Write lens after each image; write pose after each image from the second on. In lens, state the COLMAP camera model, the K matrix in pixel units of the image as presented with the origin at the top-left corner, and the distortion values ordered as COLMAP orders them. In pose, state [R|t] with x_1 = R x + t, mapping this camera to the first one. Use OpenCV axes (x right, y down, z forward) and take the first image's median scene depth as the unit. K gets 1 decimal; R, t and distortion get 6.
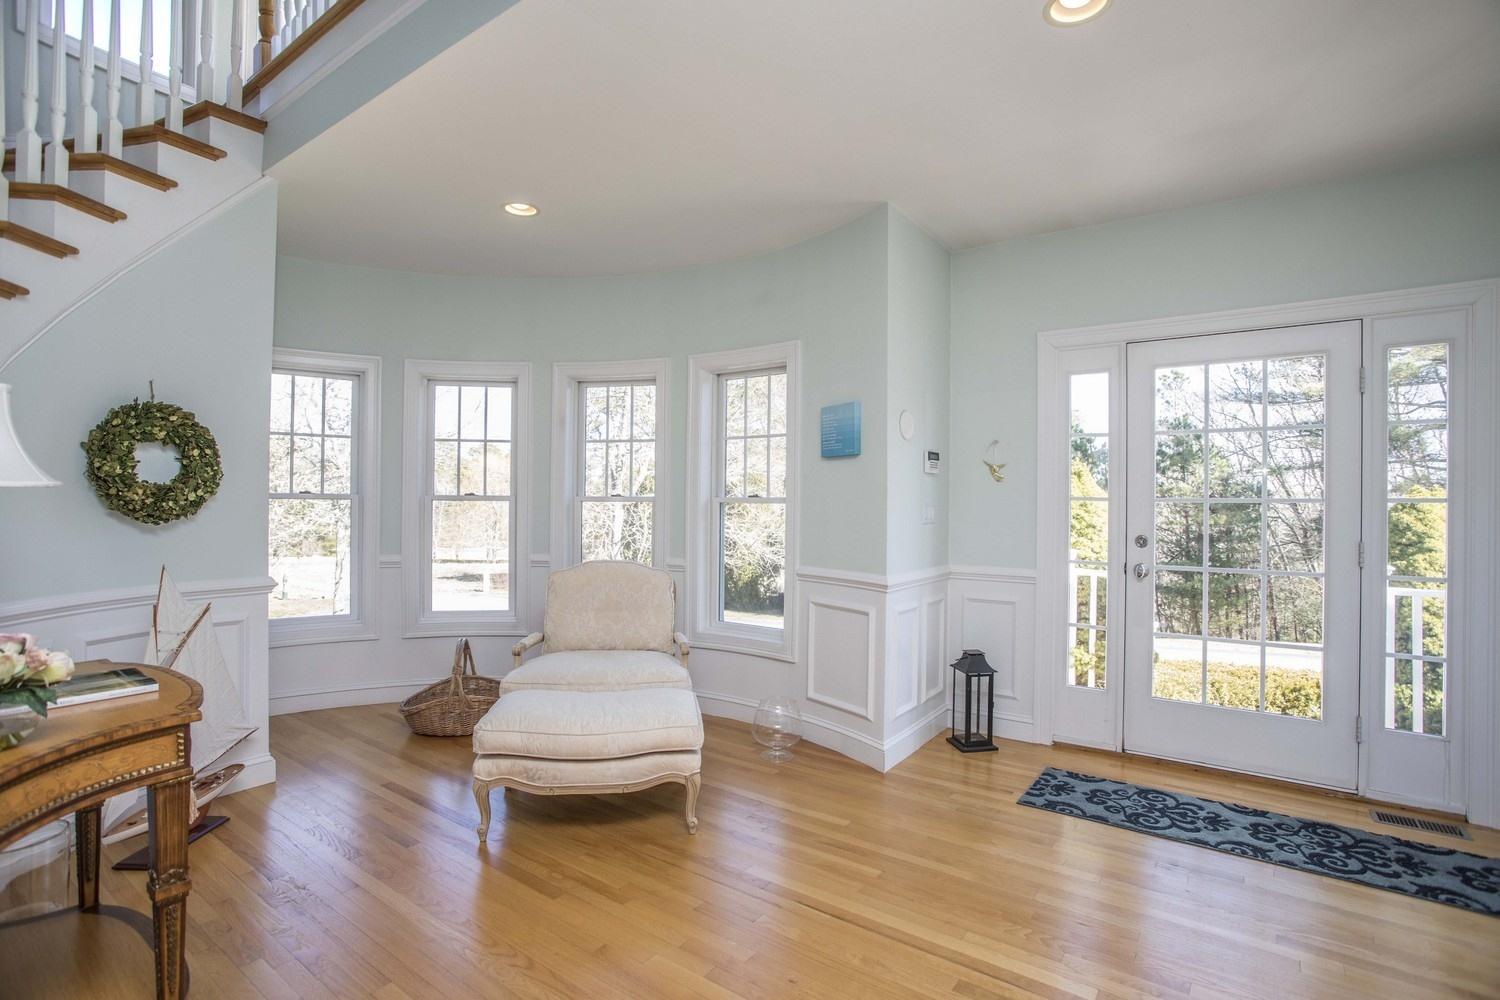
lens RADIAL K [[711.8, 0, 757.8], [0, 711.8, 492.6], [0, 0, 1]] dist [-0.049393, 0.003277]
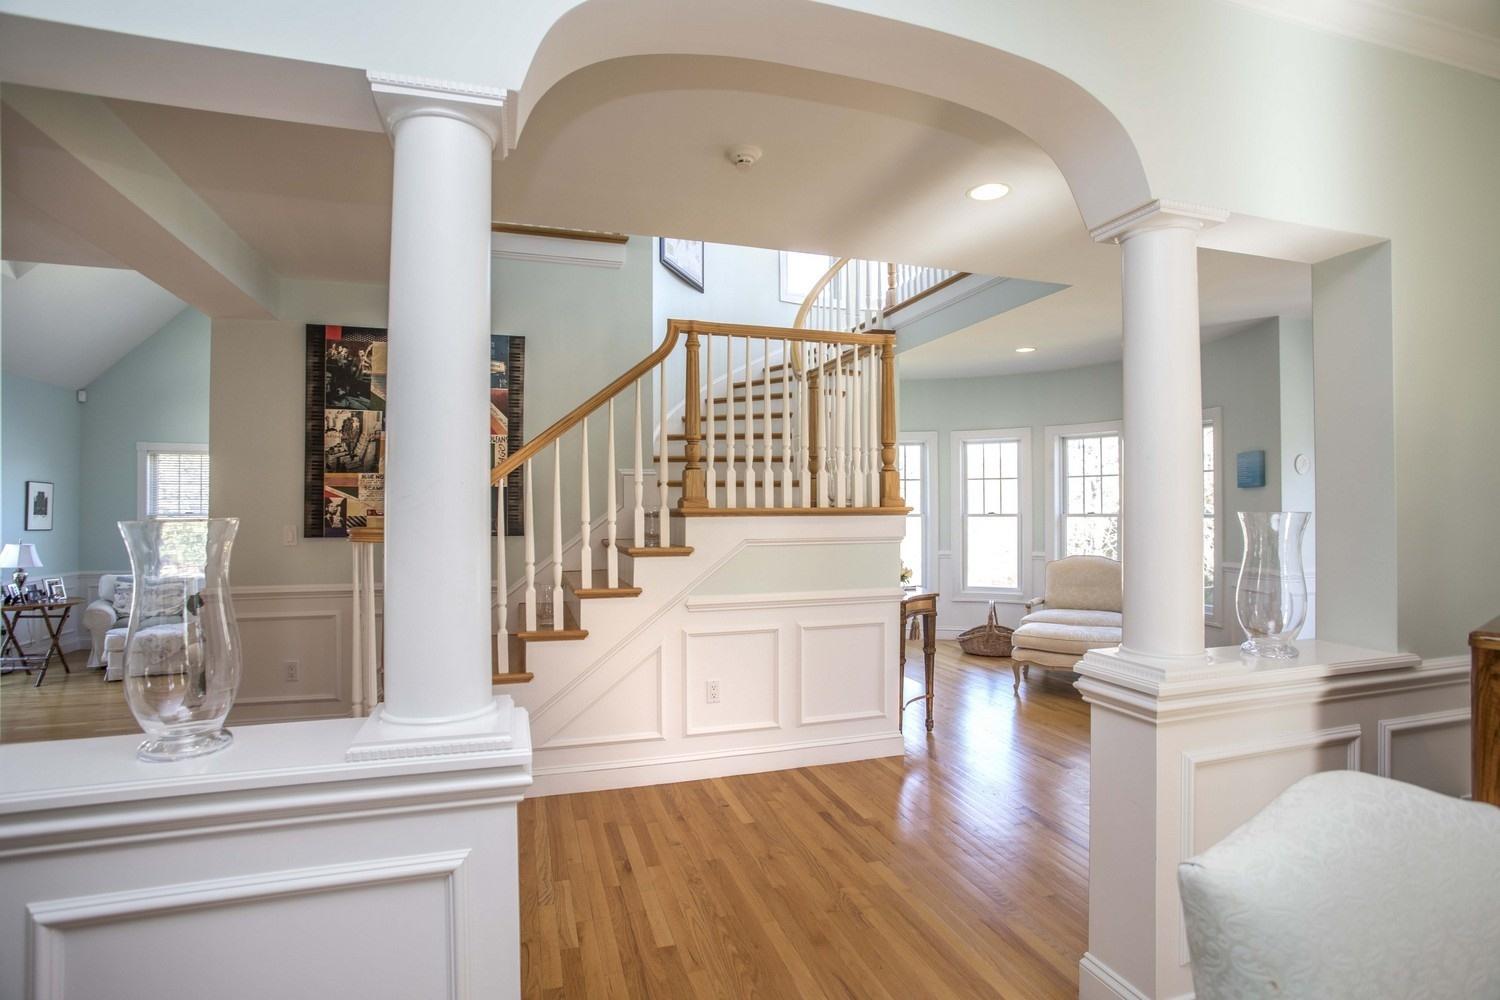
lens RADIAL K [[711.8, 0, 758.3], [0, 711.8, 503.4], [0, 0, 1]] dist [-0.049393, 0.003277]
pose [[0.800928, -0.013781, -0.598602, 0.121181], [0.007291, 0.999885, -0.013263, -0.001847], [0.598716, 0.006258, 0.800937, -0.575142]]
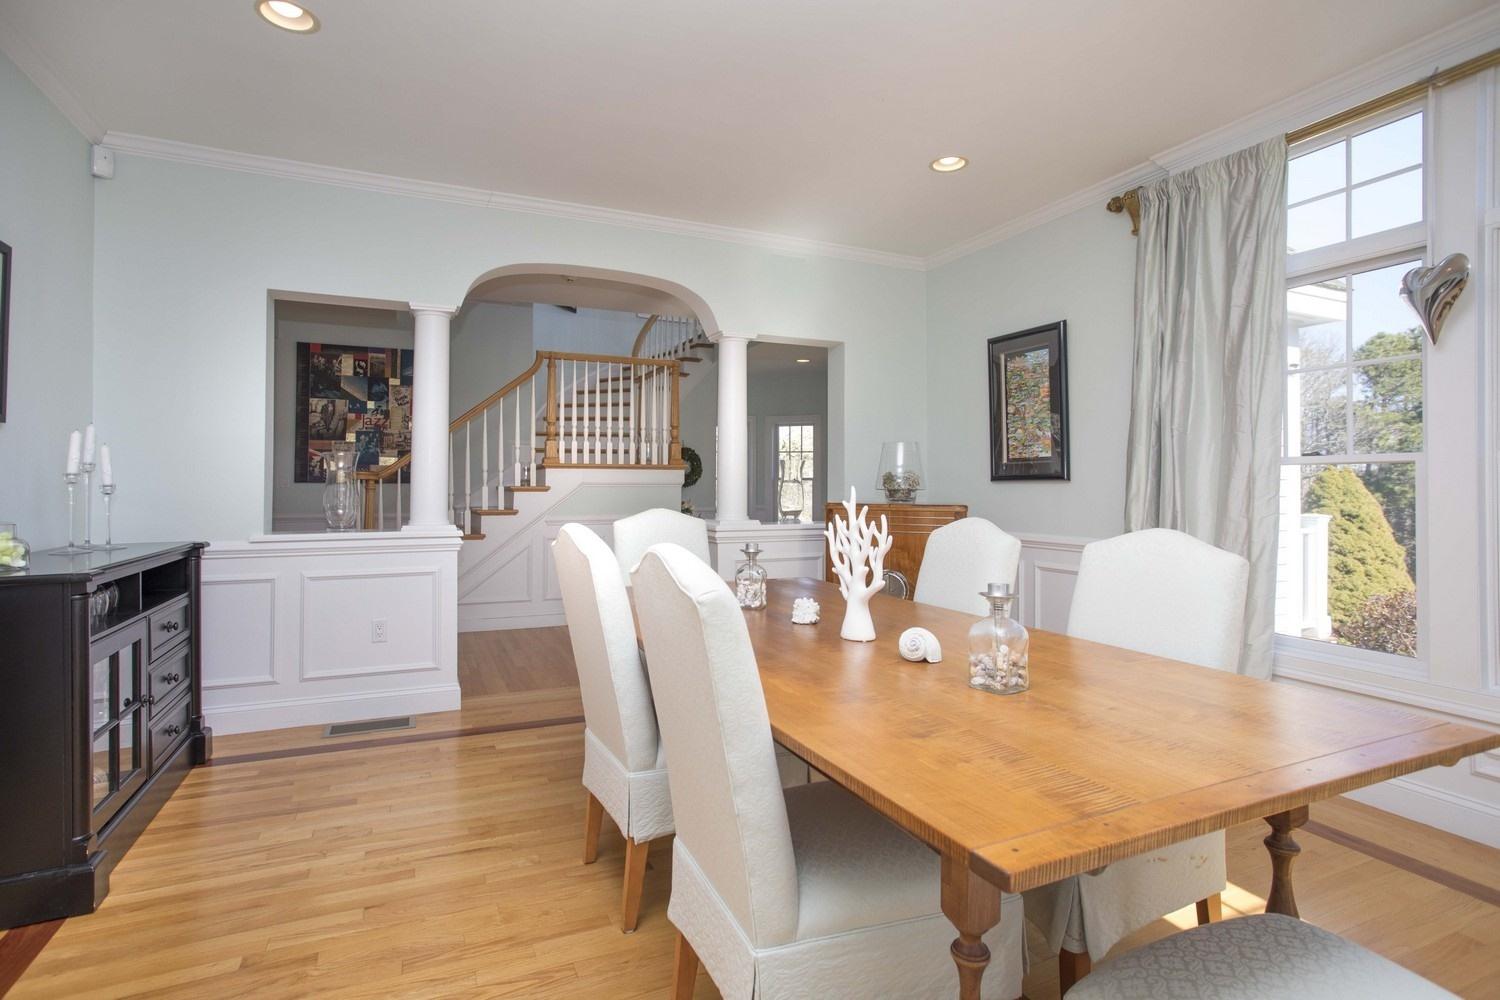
lens RADIAL K [[711.8, 0, 748.2], [0, 711.8, 485.1], [0, 0, 1]] dist [-0.049393, 0.003277]
pose [[0.863830, -0.003186, -0.503773, 0.555385], [0.000543, 0.999985, -0.005393, 0.037884], [0.503783, 0.004385, 0.863819, -0.926577]]
